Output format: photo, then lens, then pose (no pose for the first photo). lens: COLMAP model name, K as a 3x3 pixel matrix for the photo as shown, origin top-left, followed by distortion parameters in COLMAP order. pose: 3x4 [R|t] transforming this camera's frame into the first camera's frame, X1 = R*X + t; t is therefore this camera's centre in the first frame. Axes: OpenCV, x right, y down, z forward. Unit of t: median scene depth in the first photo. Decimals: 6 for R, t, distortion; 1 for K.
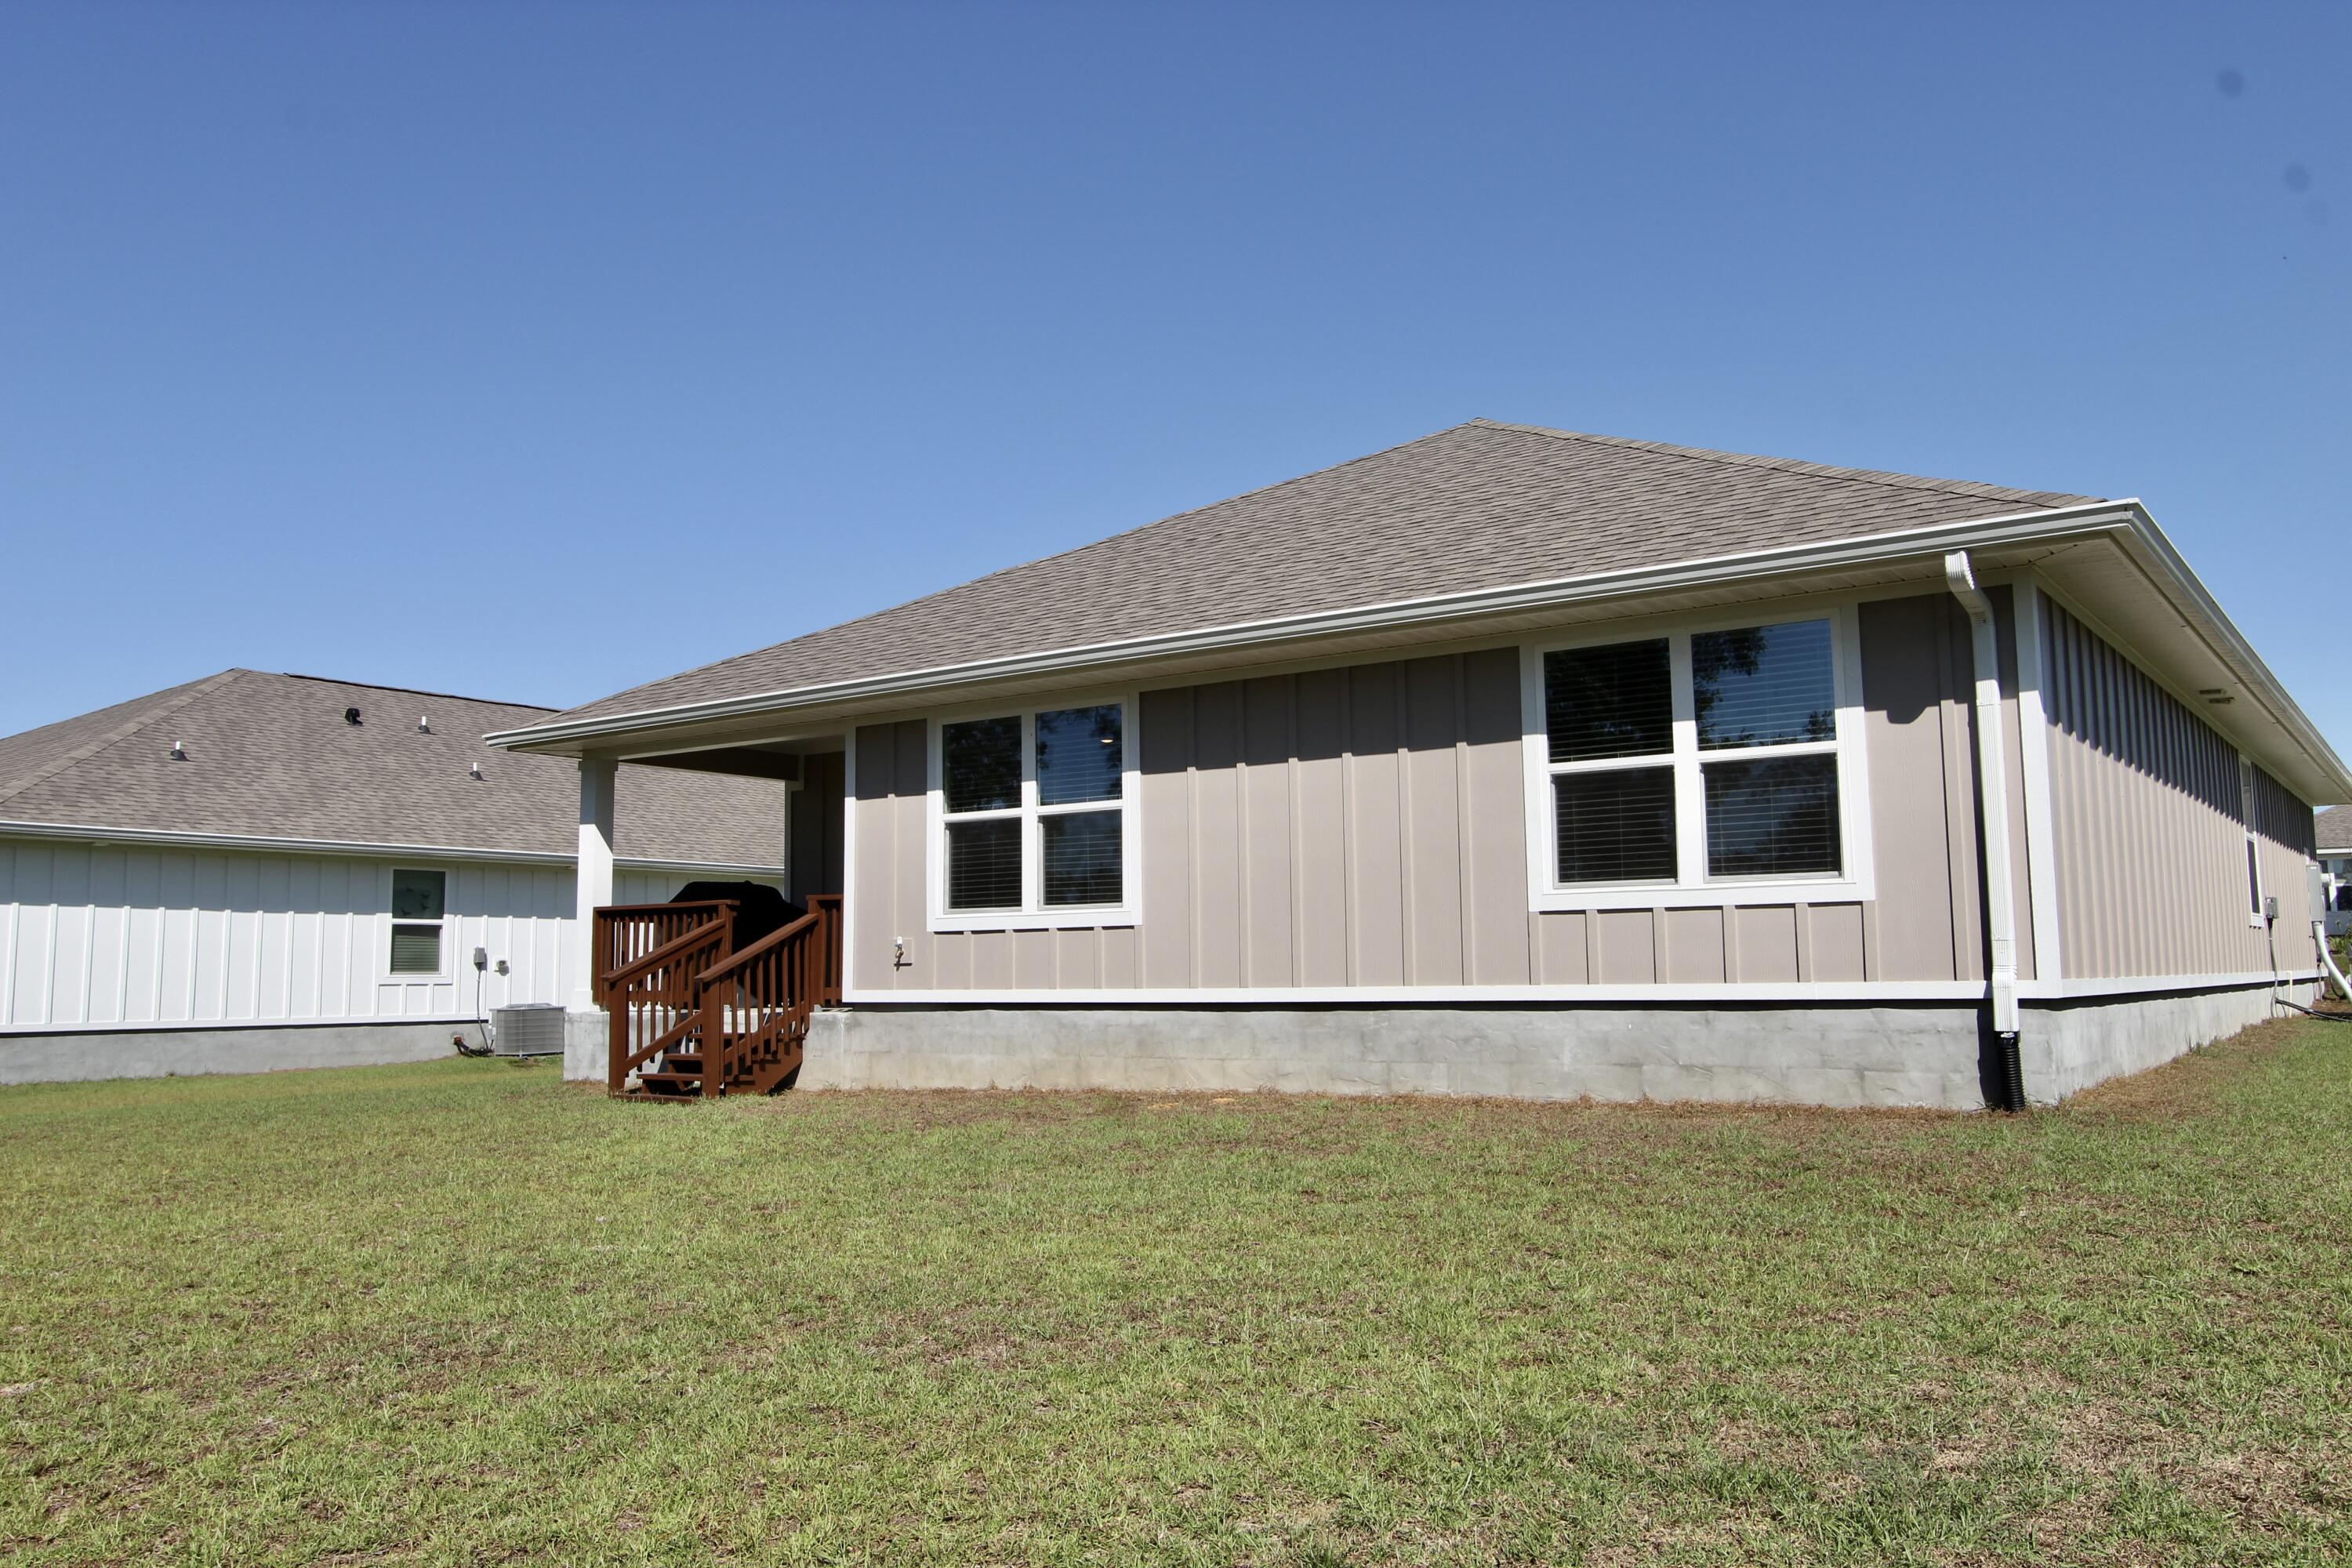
lens RADIAL K [[1825.5, 0, 1227.8], [0, 1825.5, 746.8], [0, 0, 1]] dist [-0.034936, 0.010720]
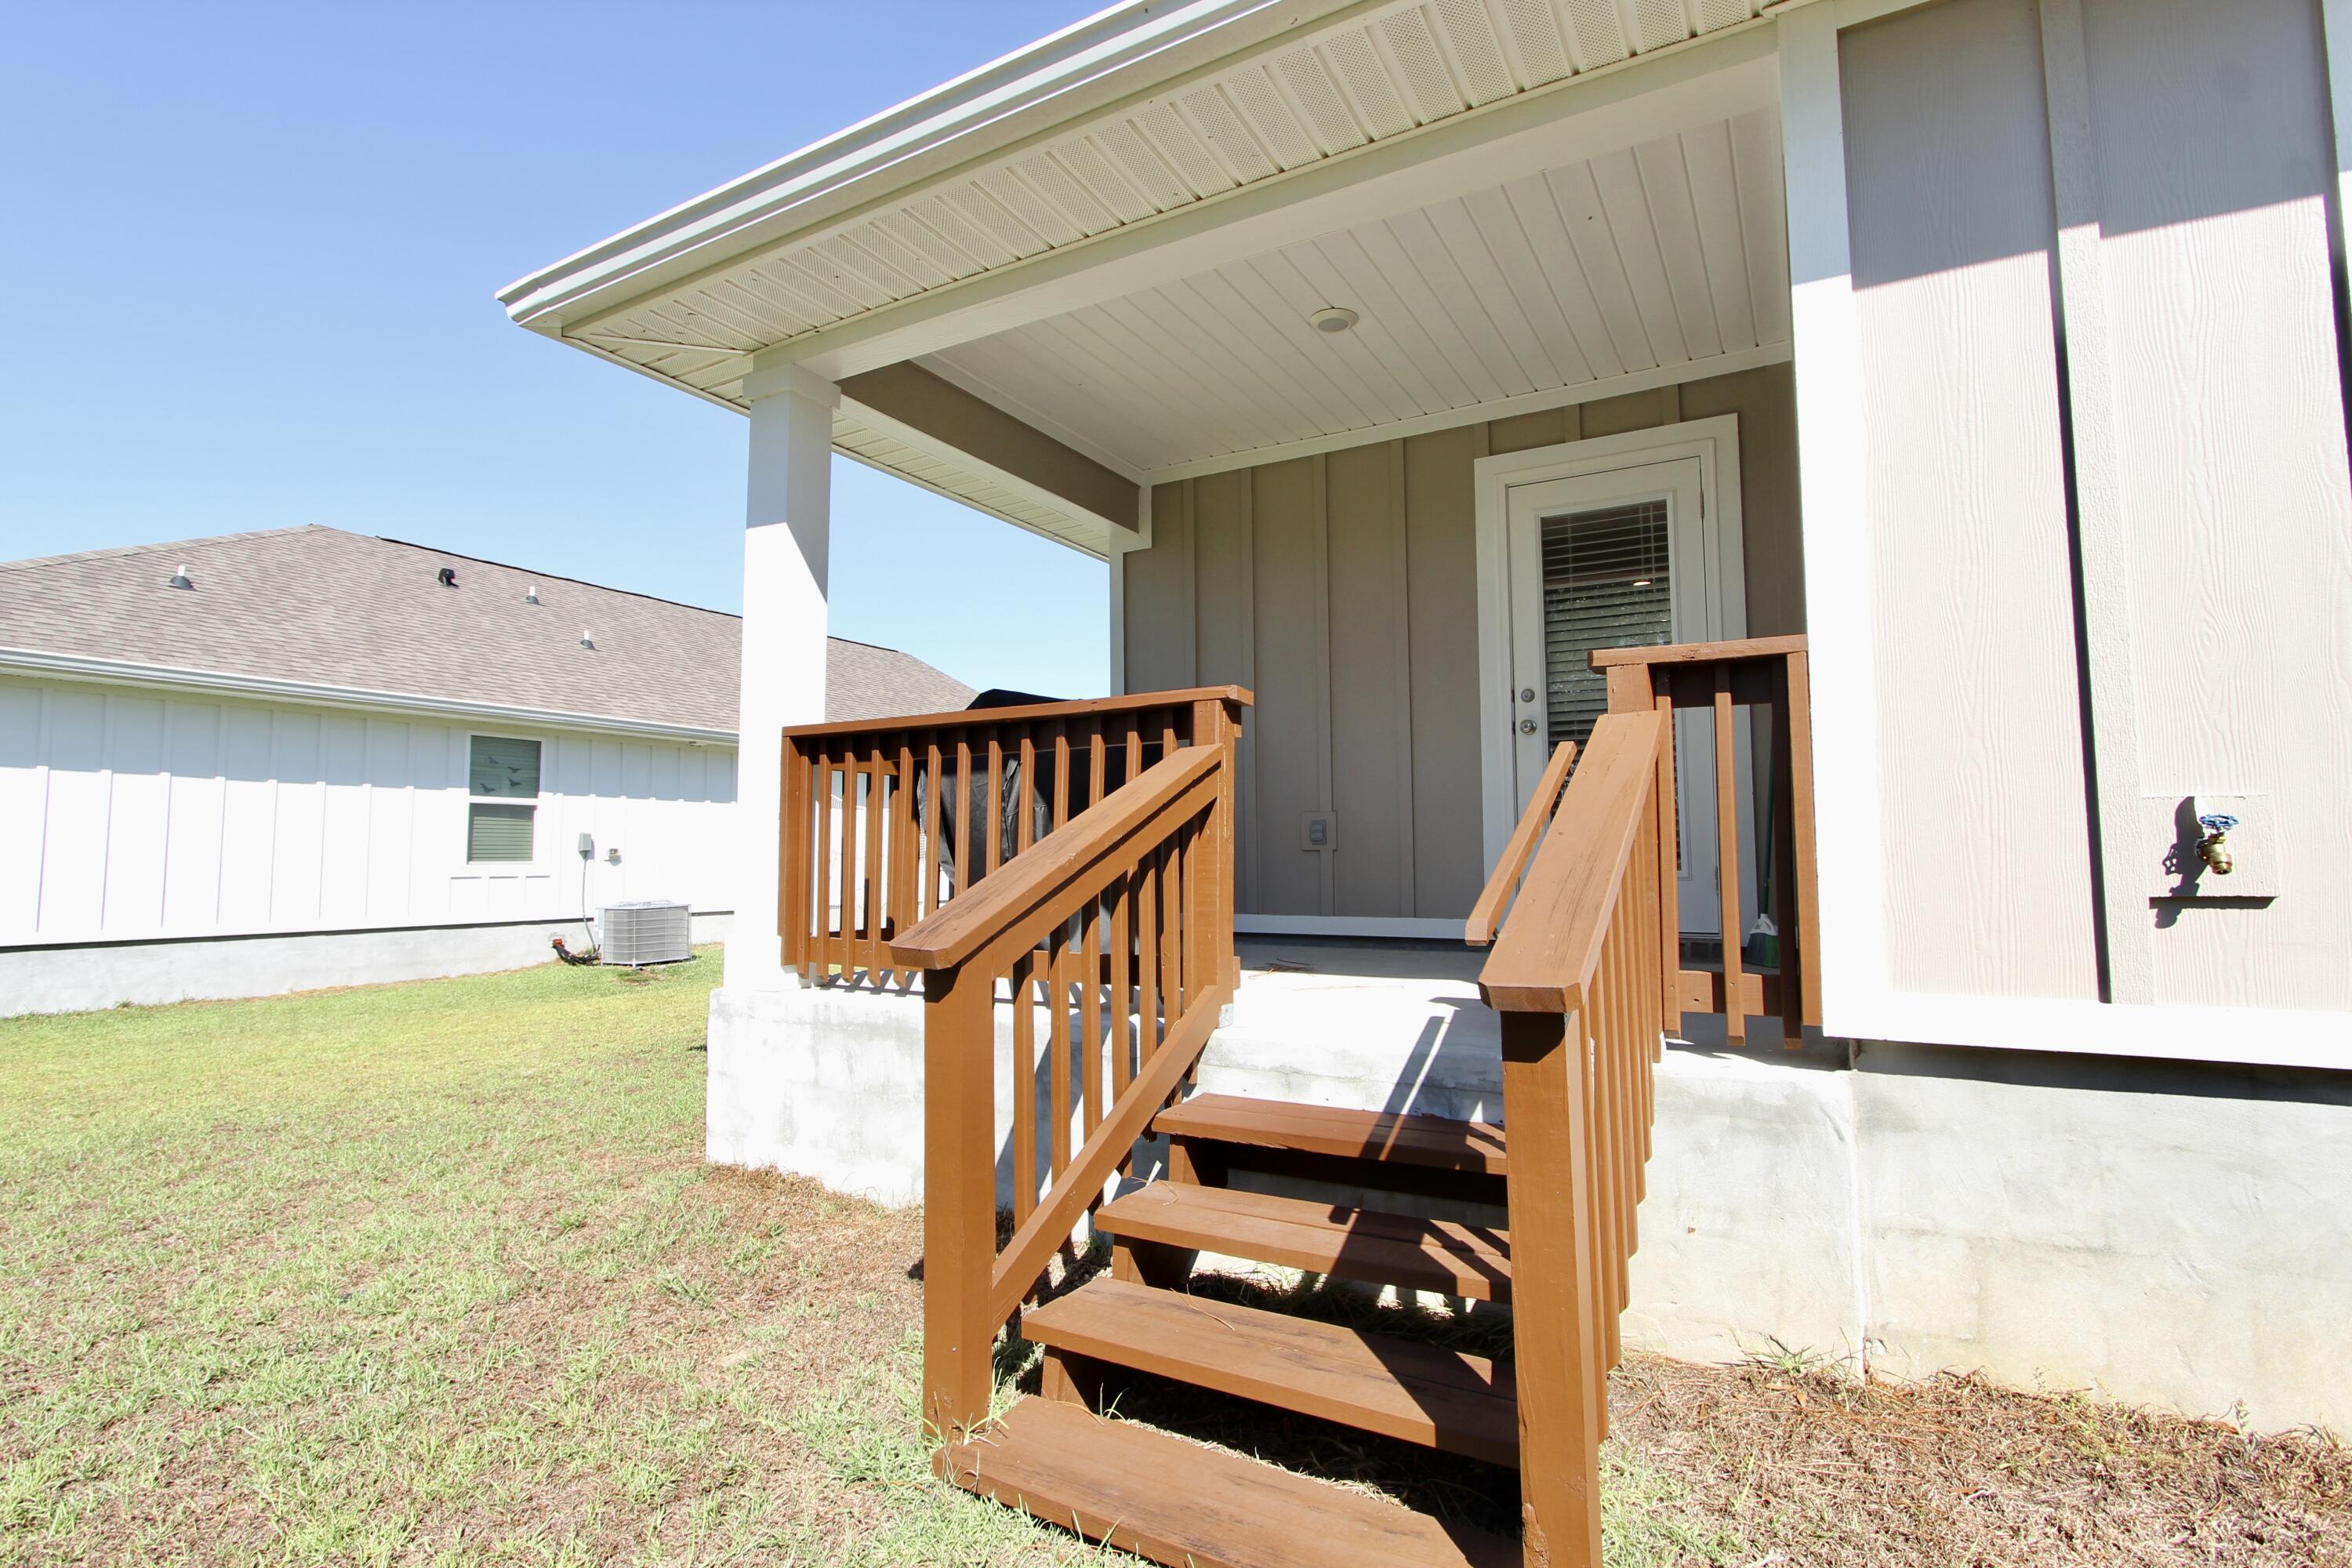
lens RADIAL K [[1097.3, 0, 1177.7], [0, 1097.3, 776.7], [0, 0, 1]] dist [-0.021863, 0.003864]
pose [[0.996899, 0.016276, 0.076993, -0.318624], [-0.020116, 0.998578, 0.049363, 0.097123], [-0.076080, -0.050759, 0.995809, 0.854465]]
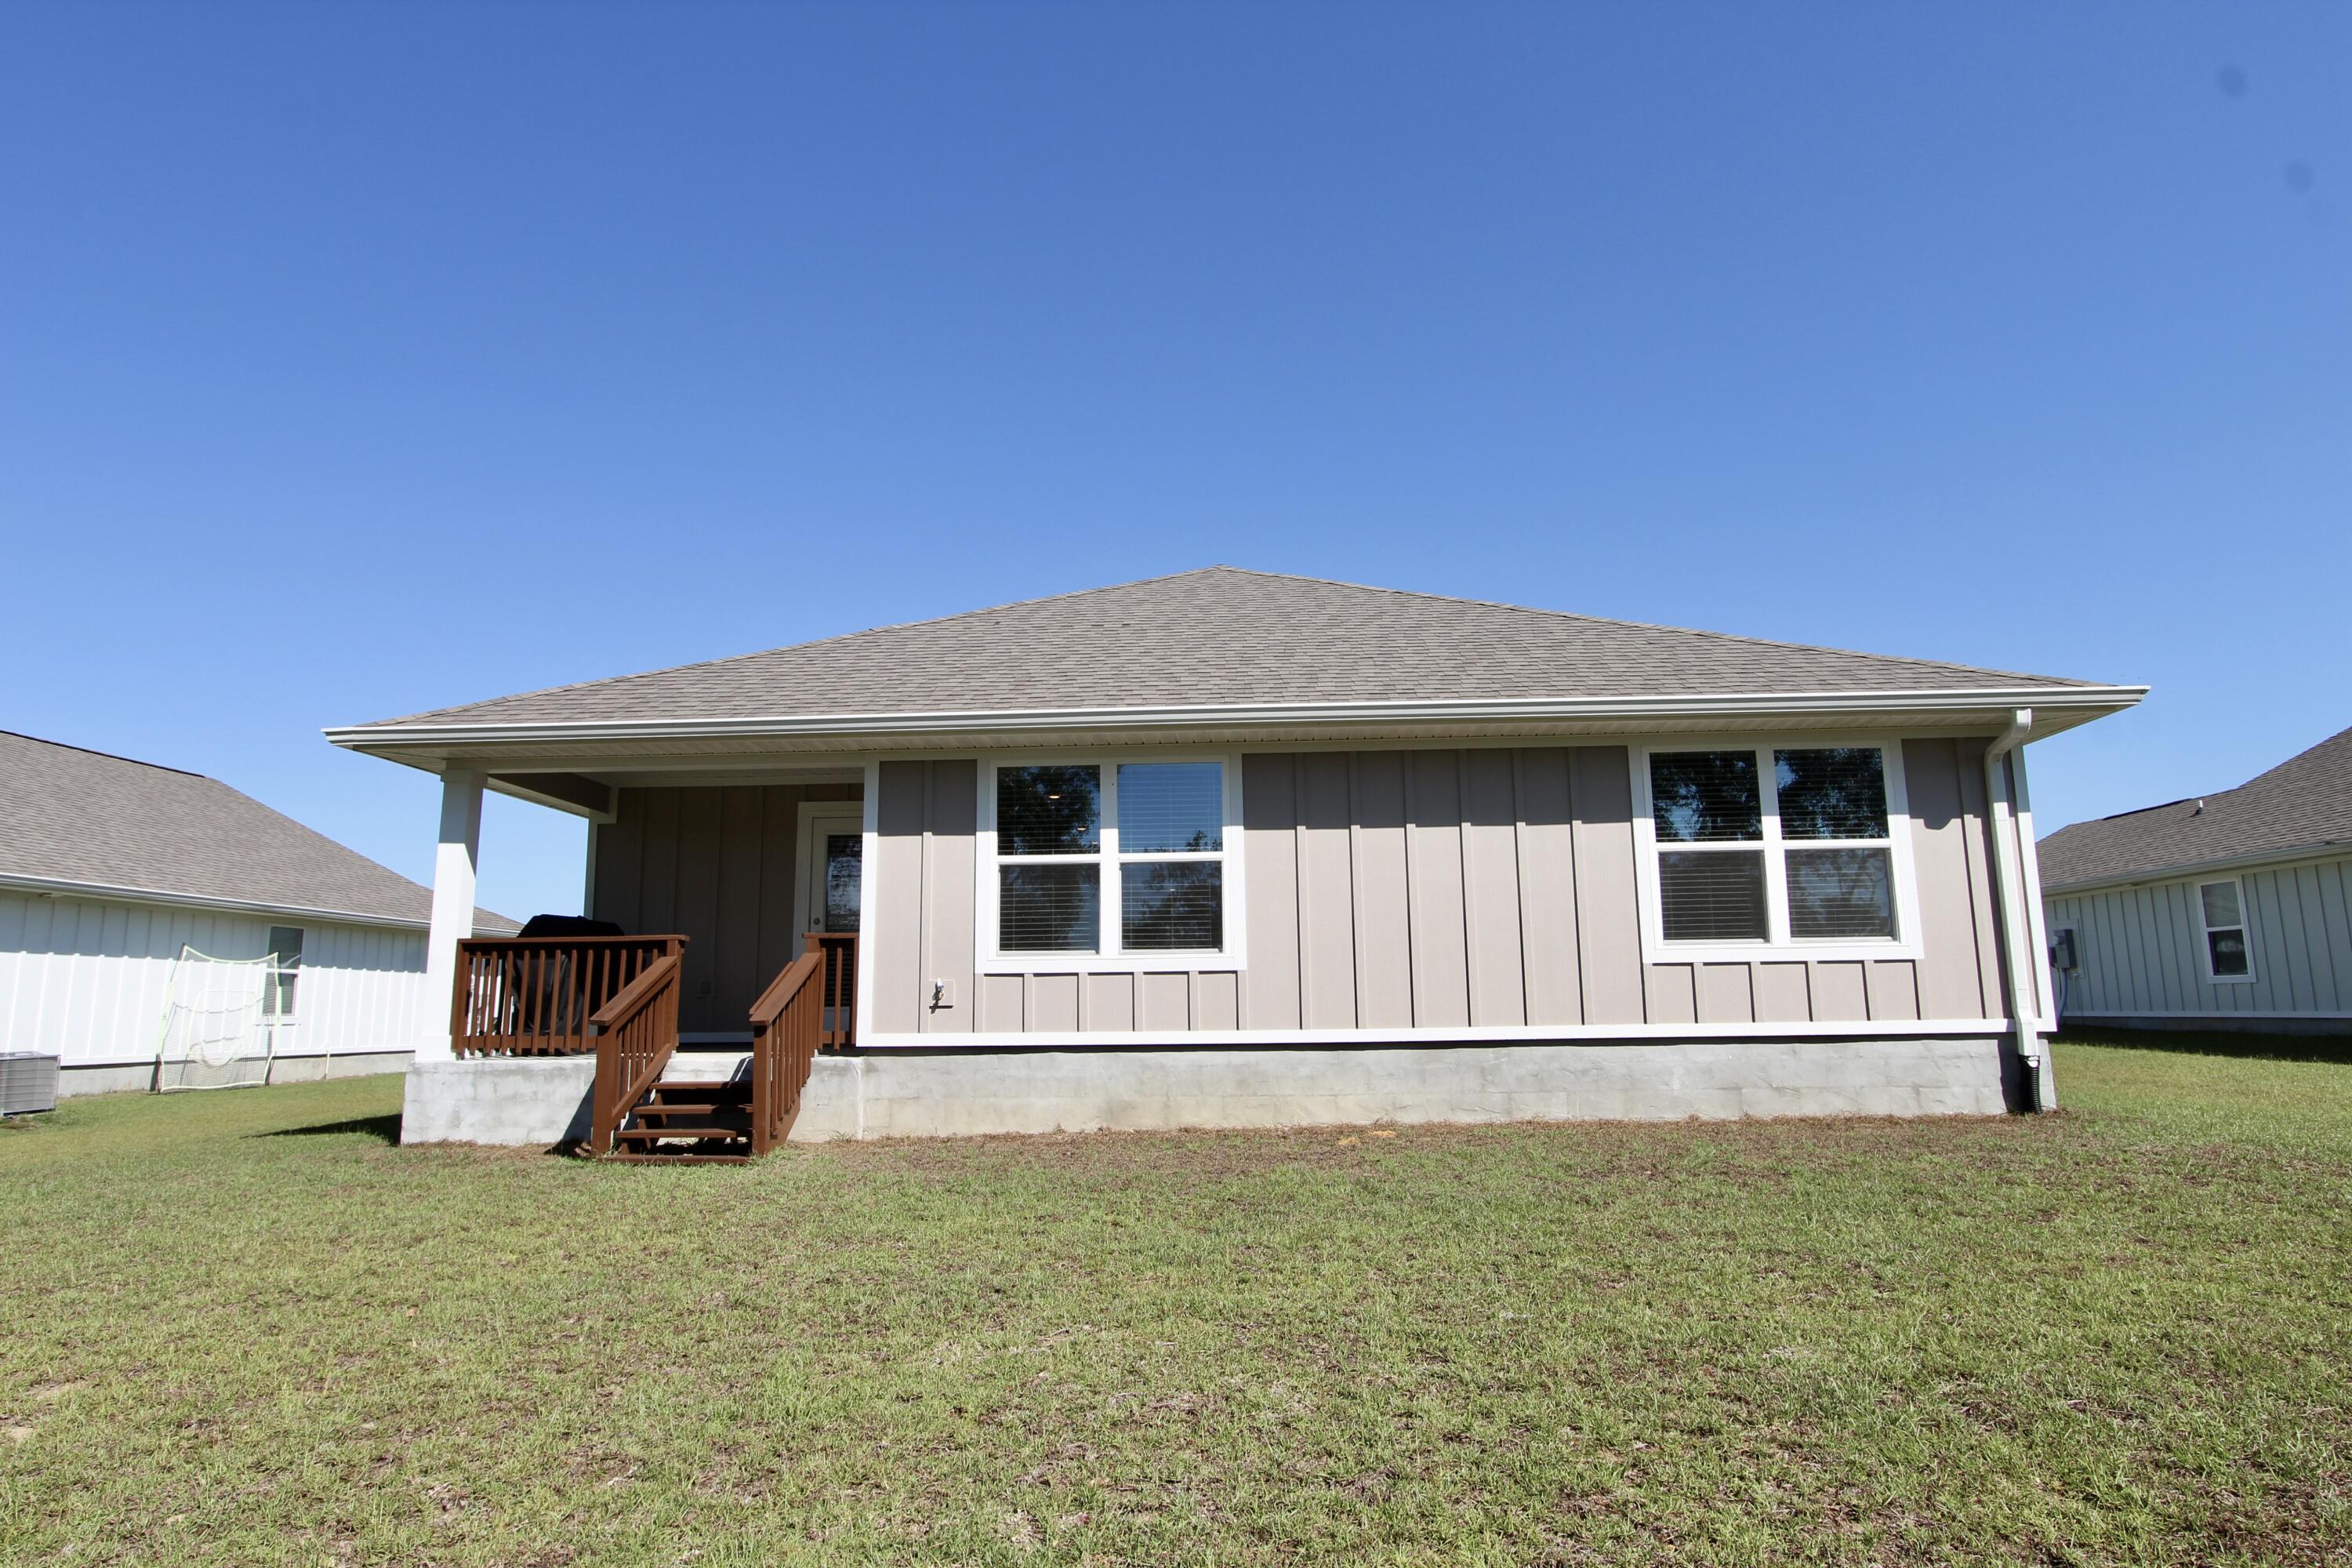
lens RADIAL K [[1349.0, 0, 1176.9], [0, 1349.0, 773.1], [0, 0, 1]] dist [-0.028058, 0.002577]
pose [[0.850520, 0.096938, 0.516931, -0.447629], [-0.064570, 0.994678, -0.080289, 0.043934], [-0.521963, 0.034910, 0.852253, 0.309132]]
